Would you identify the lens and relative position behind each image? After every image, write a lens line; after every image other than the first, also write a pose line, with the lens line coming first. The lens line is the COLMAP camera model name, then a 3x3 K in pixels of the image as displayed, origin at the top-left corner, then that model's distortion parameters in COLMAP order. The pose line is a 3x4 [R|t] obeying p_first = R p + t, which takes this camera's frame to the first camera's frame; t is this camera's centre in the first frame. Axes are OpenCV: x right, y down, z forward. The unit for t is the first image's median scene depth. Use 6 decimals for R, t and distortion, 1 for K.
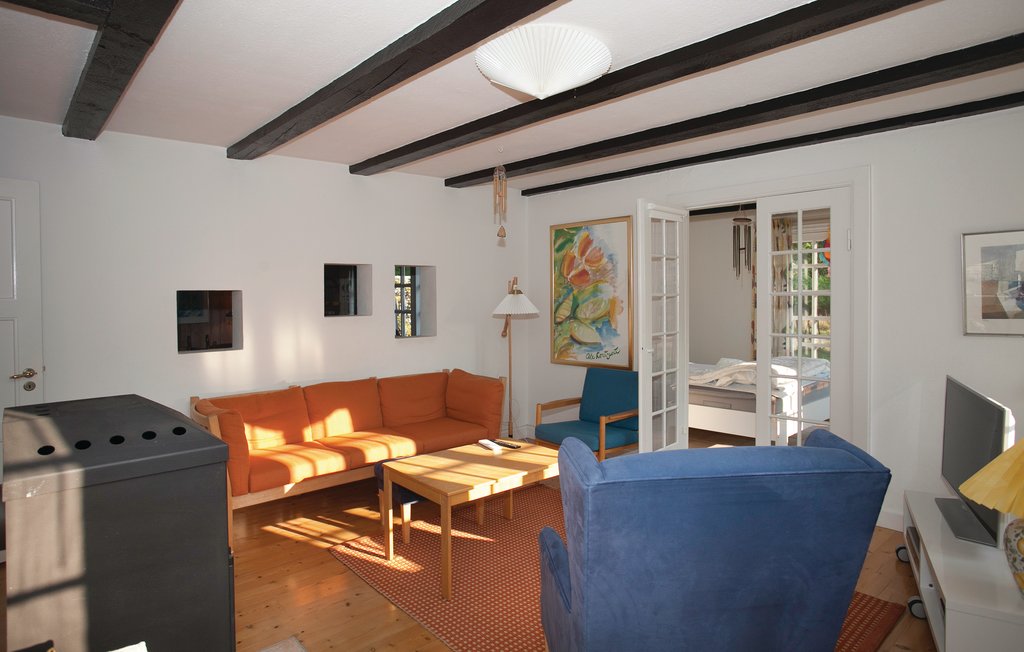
lens RADIAL K [[587.6, 0, 512.5], [0, 587.6, 302.8], [0, 0, 1]] dist [-0.027546, 0.000023]
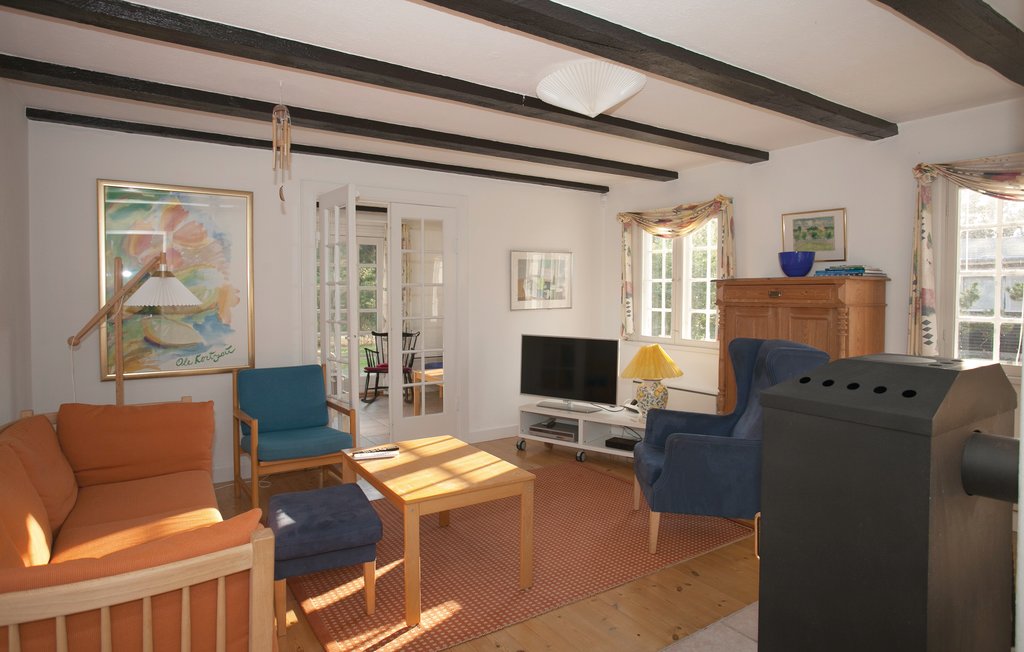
lens RADIAL K [[571.7, 0, 512.8], [0, 571.7, 311.2], [0, 0, 1]] dist [0.000710, 0.000166]
pose [[0.170151, -0.018460, 0.985245, -0.553277], [0.014795, 0.999760, 0.016177, 0.019231], [-0.985307, 0.011824, 0.170384, 0.461108]]
